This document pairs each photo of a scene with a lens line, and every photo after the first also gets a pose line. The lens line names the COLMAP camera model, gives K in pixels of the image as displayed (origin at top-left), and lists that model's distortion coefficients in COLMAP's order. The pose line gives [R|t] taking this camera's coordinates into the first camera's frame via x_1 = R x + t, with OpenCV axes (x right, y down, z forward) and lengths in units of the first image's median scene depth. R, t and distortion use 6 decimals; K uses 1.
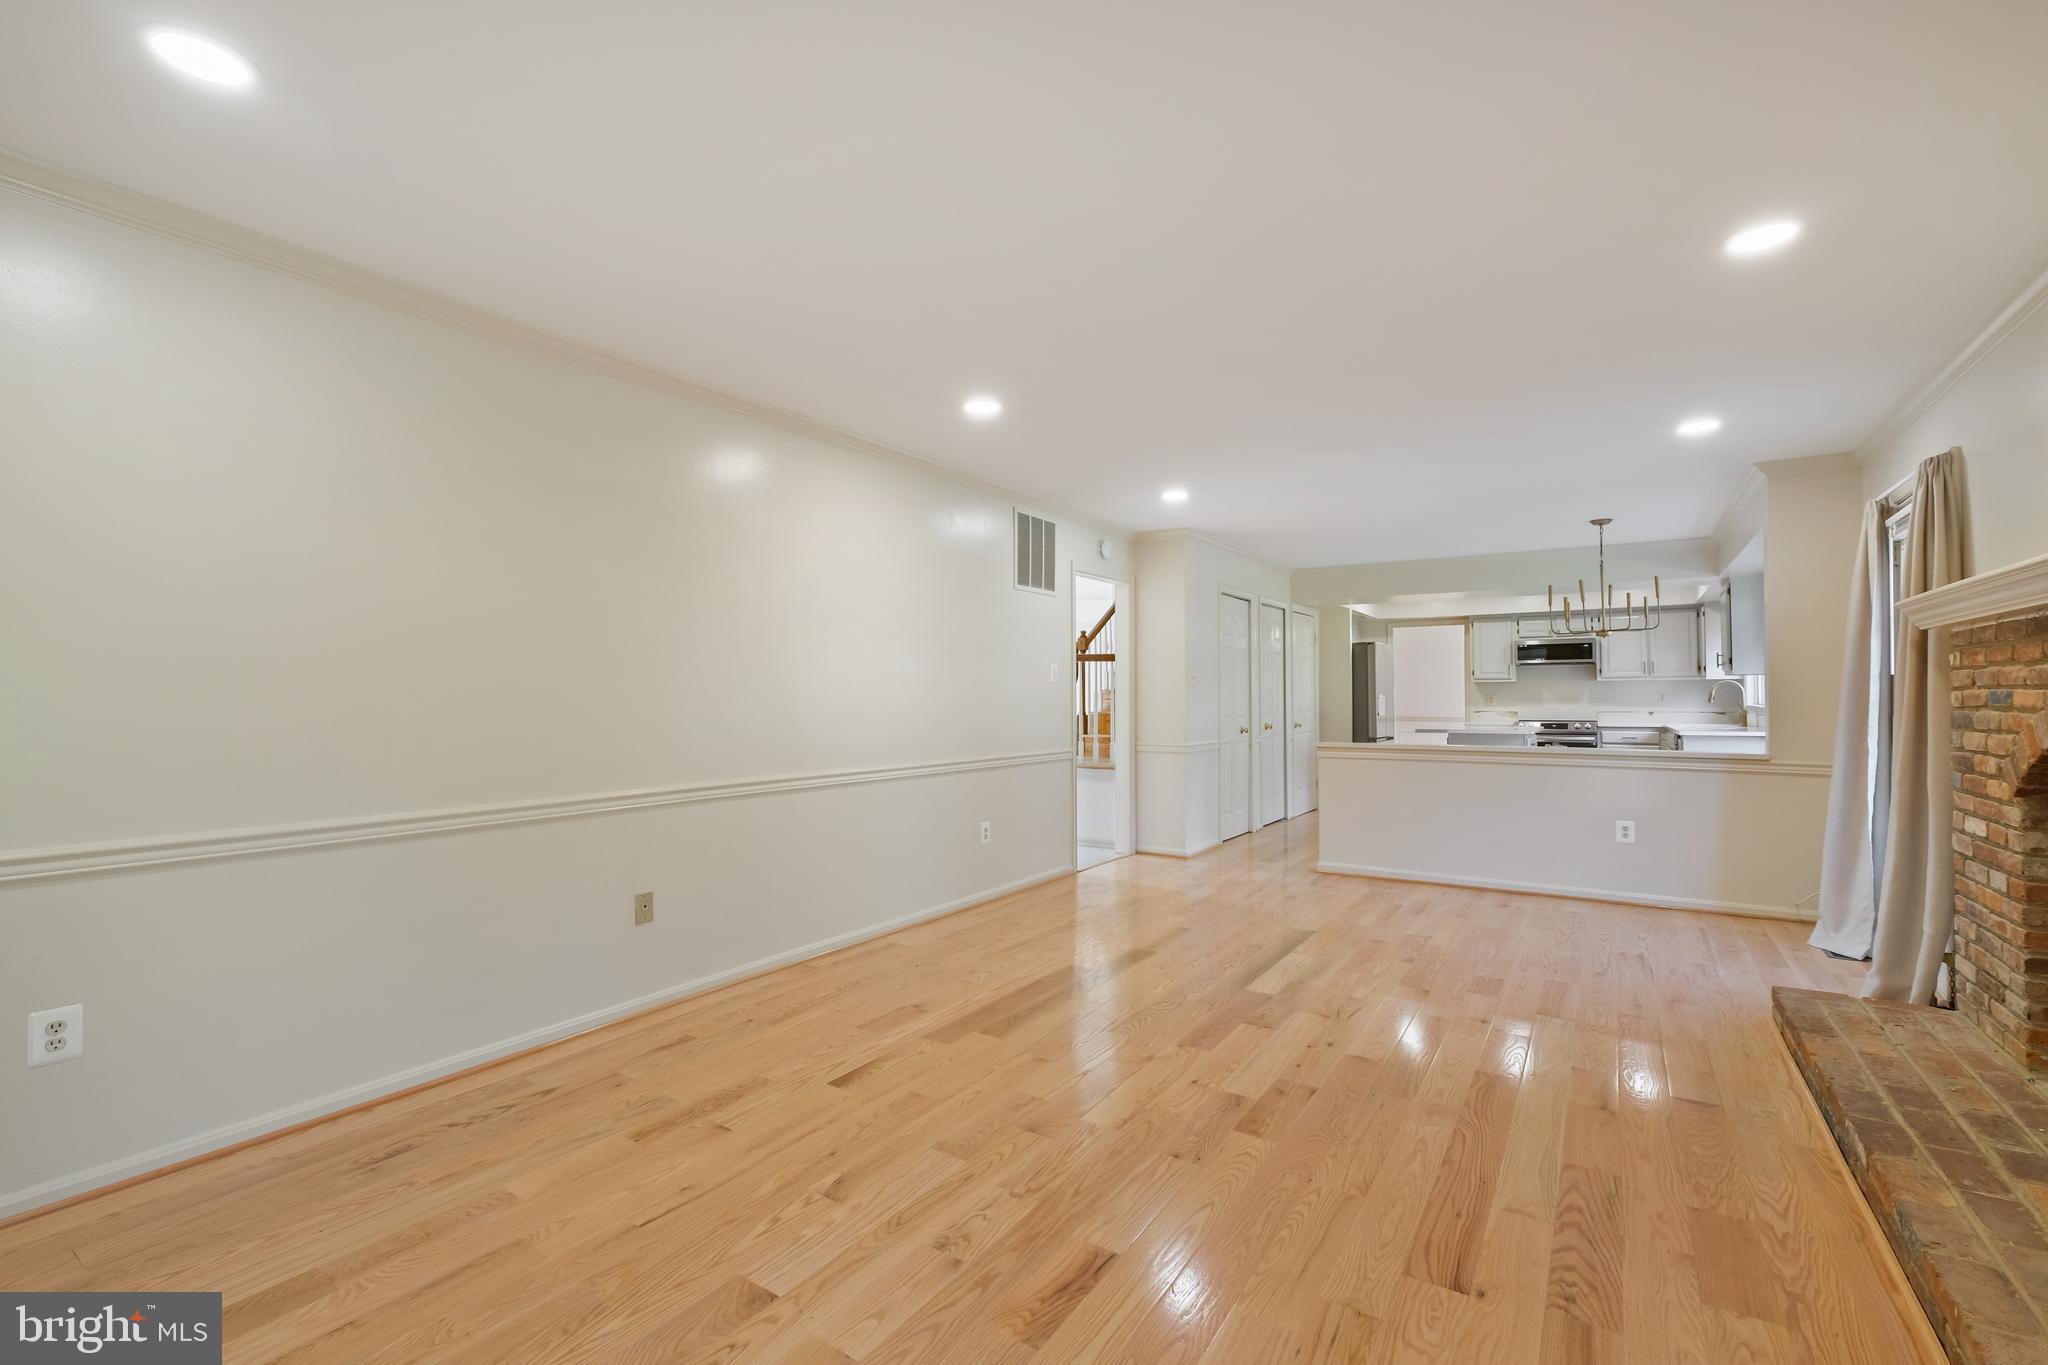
lens RADIAL K [[880.8, 0, 1026.8], [0, 880.8, 691.5], [0, 0, 1]] dist [-0.006476, 0.000056]
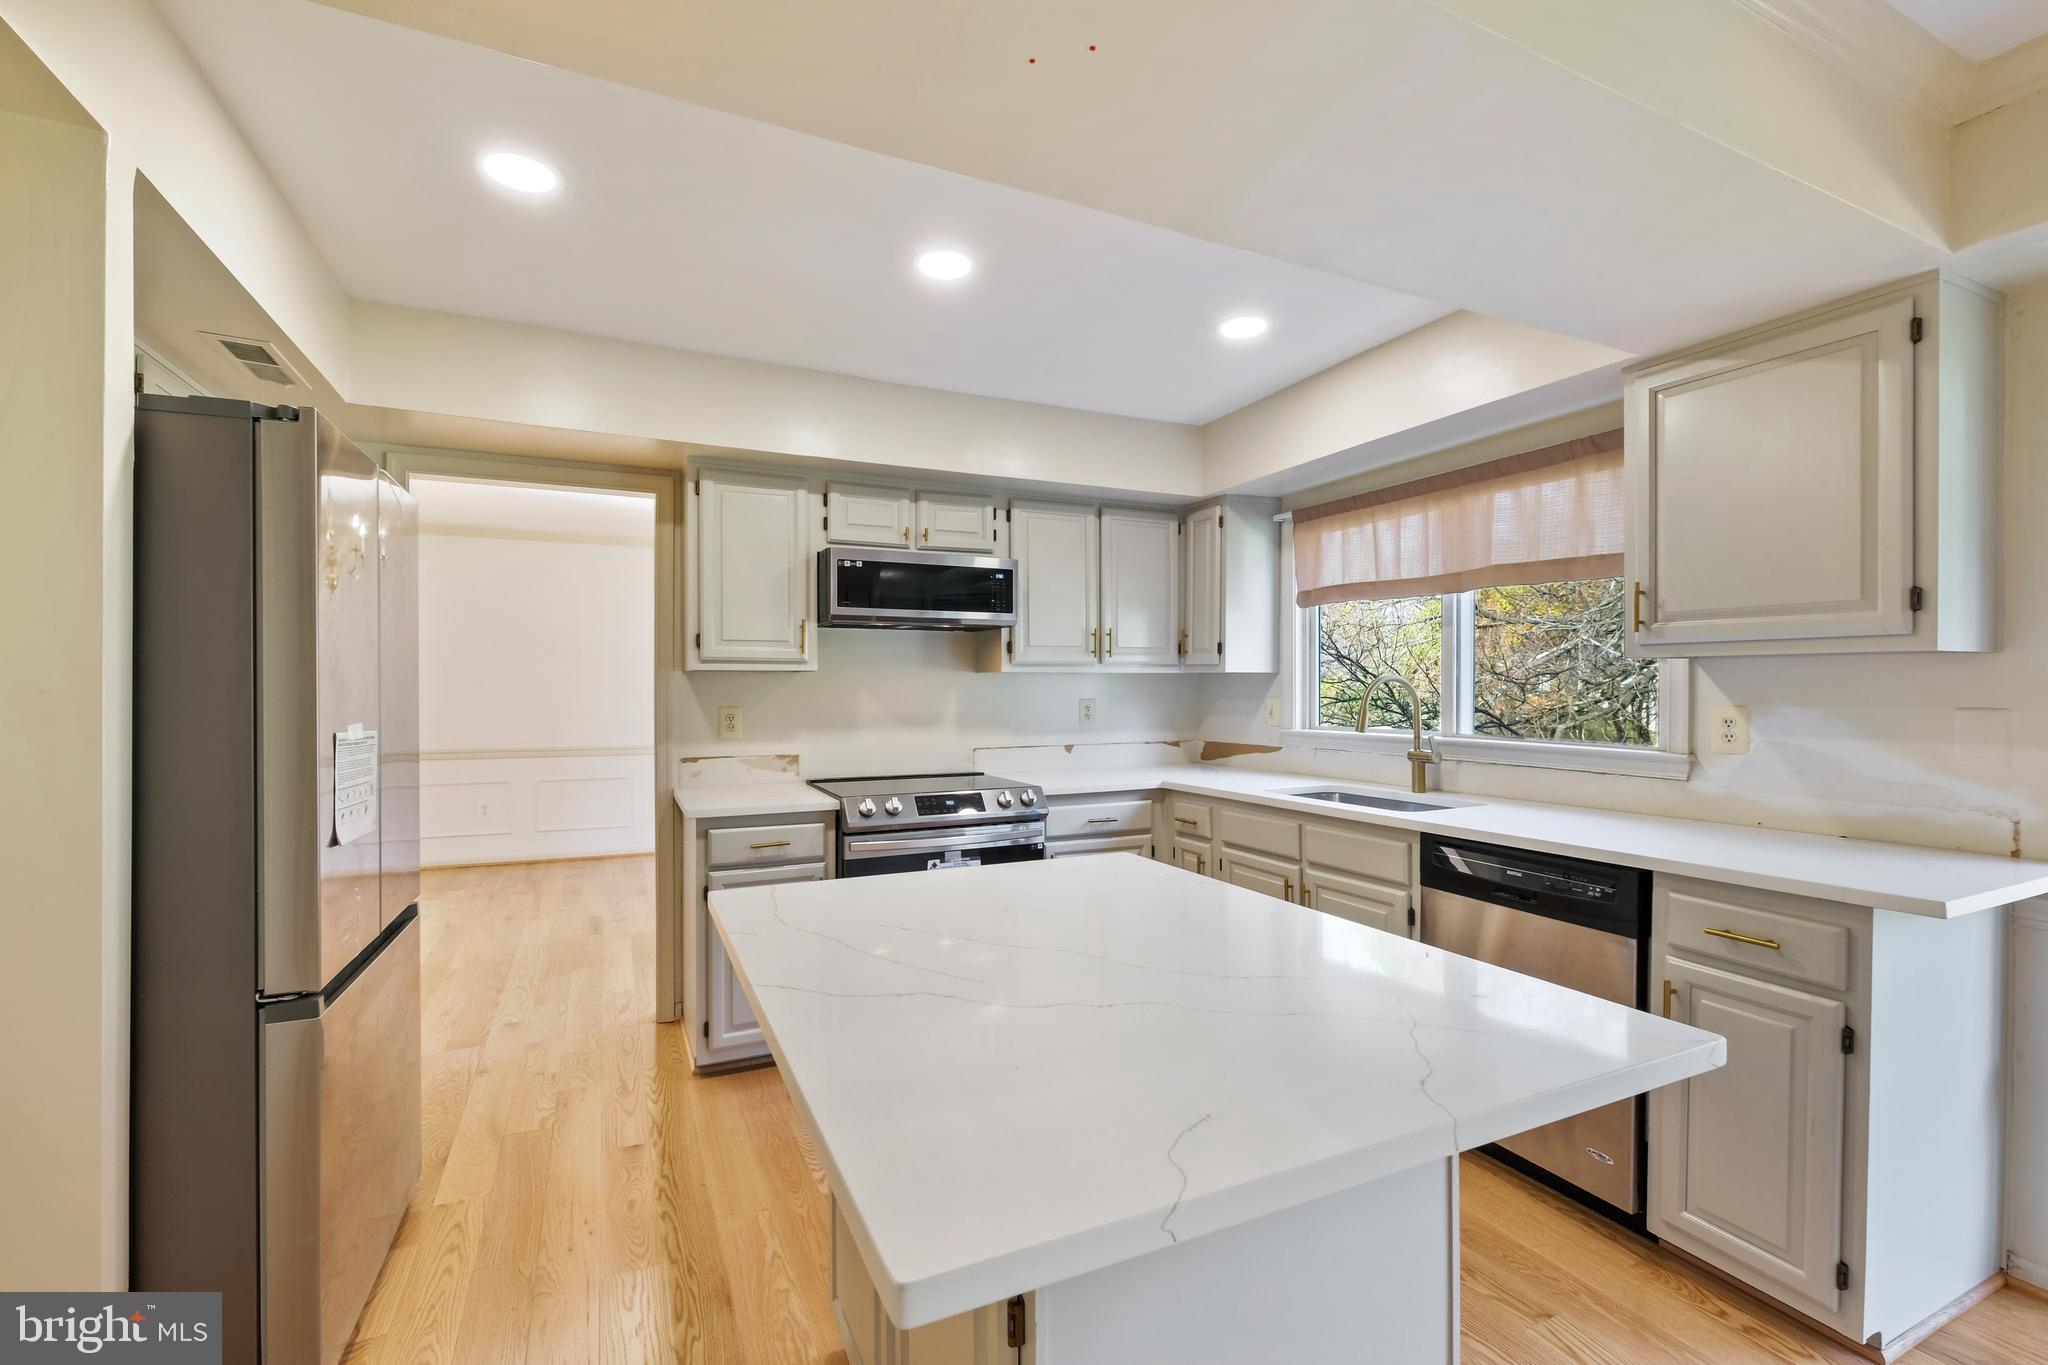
lens RADIAL K [[880.8, 0, 1026.8], [0, 880.8, 691.5], [0, 0, 1]] dist [-0.006476, 0.000056]
pose [[0.516135, 0.001072, 0.856507, 0.315193], [-0.008765, 0.999953, 0.004030, -0.005265], [-0.856462, -0.009587, 0.516120, 0.775580]]
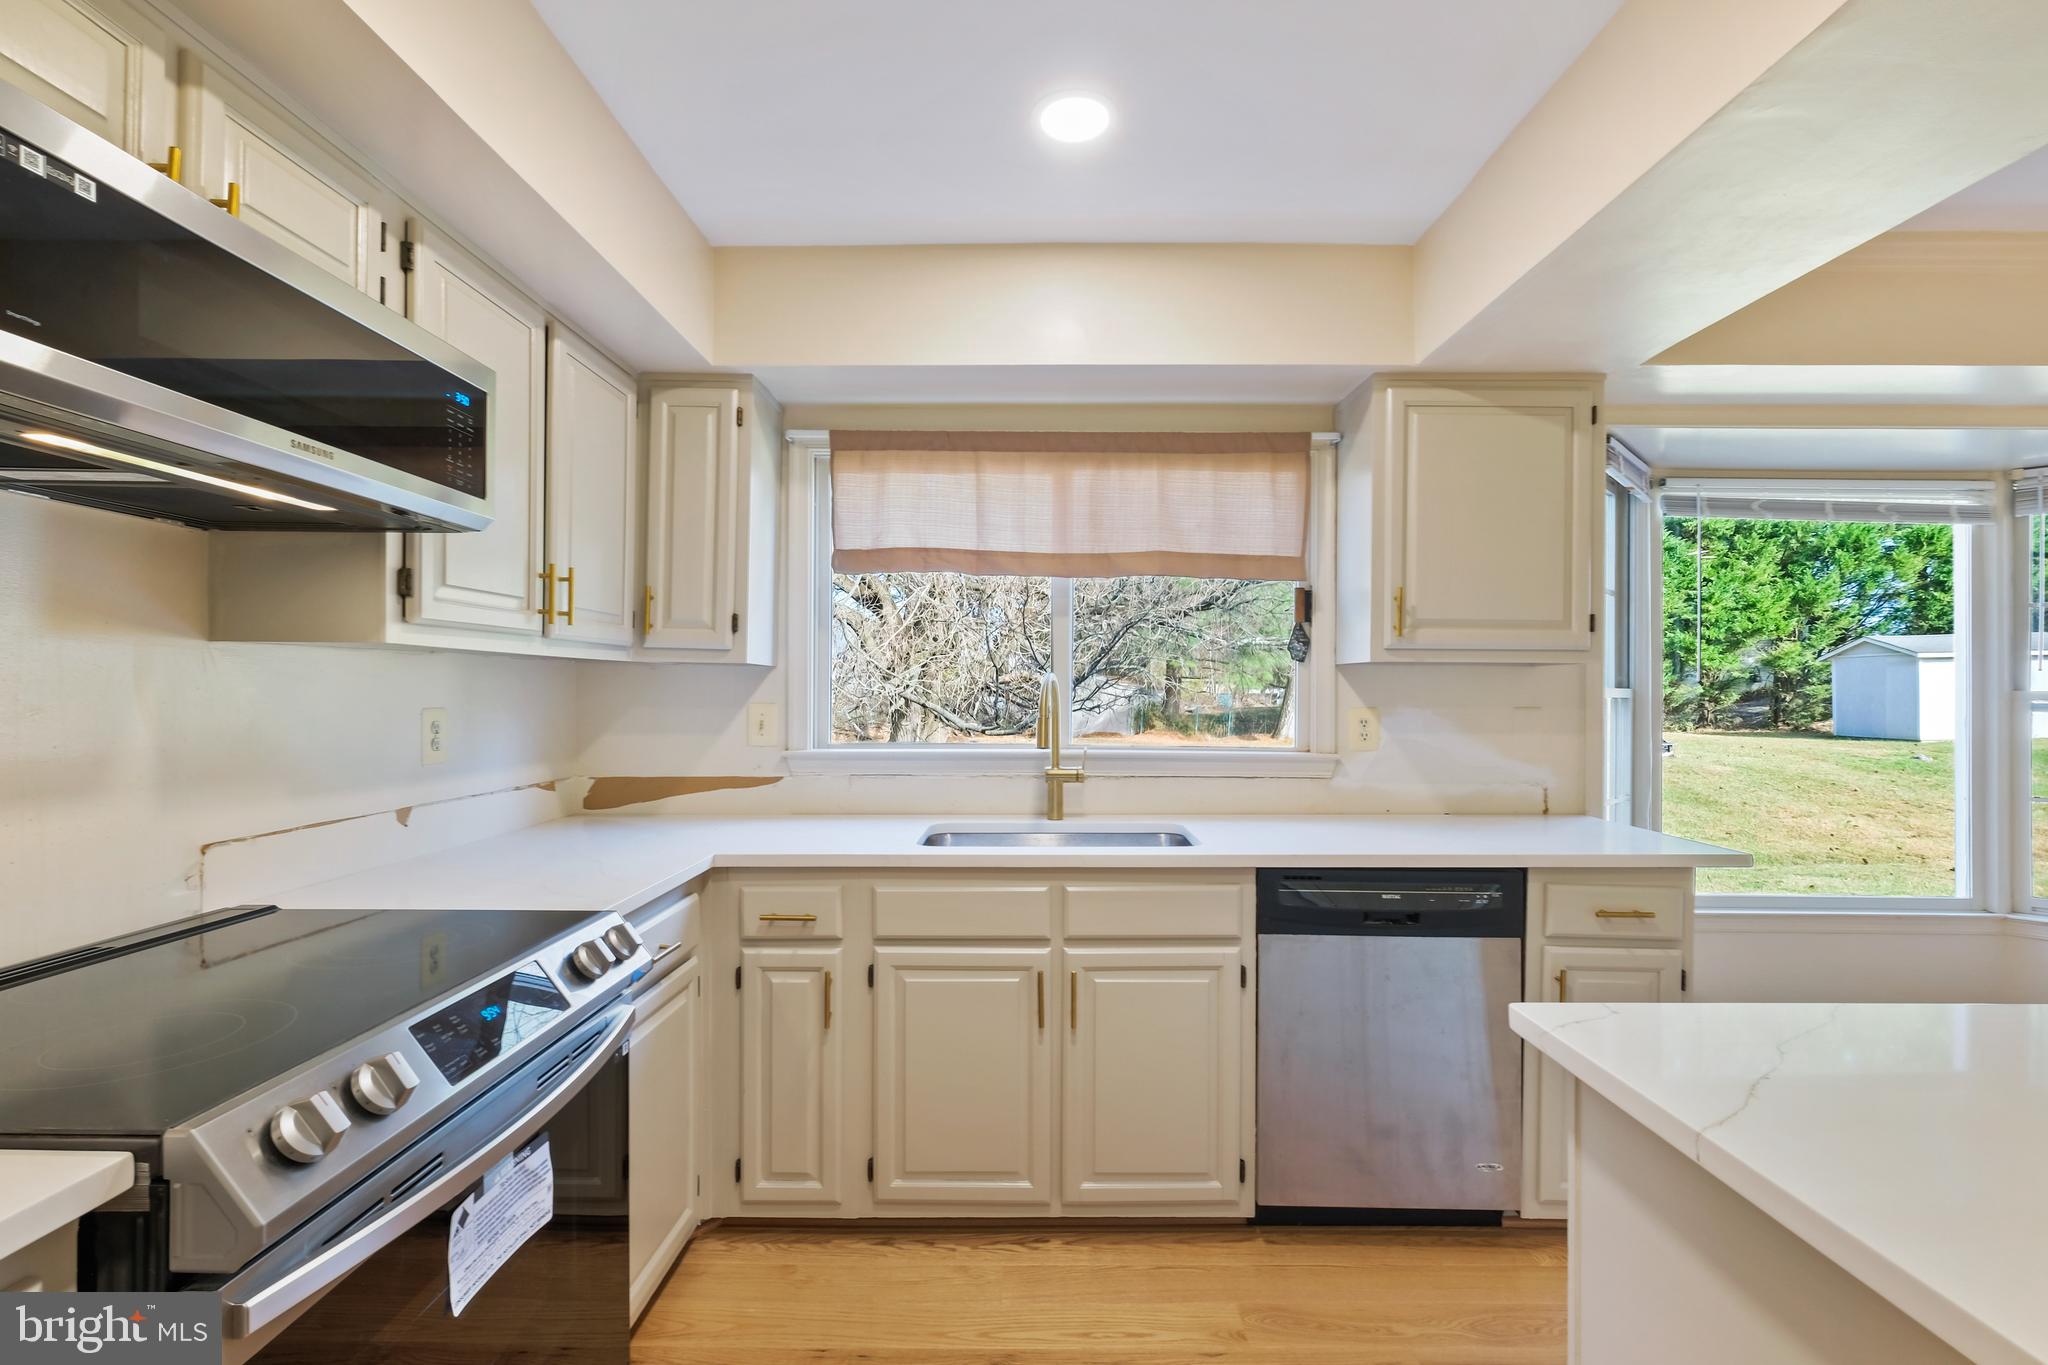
lens RADIAL K [[913.1, 0, 1022.9], [0, 913.1, 690.0], [0, 0, 1]] dist [0.000025, -0.000097]
pose [[-0.544978, 0.005819, 0.838430, 0.445969], [-0.008924, 0.999879, -0.012740, -0.002947], [-0.838403, -0.014425, -0.544860, 0.976858]]
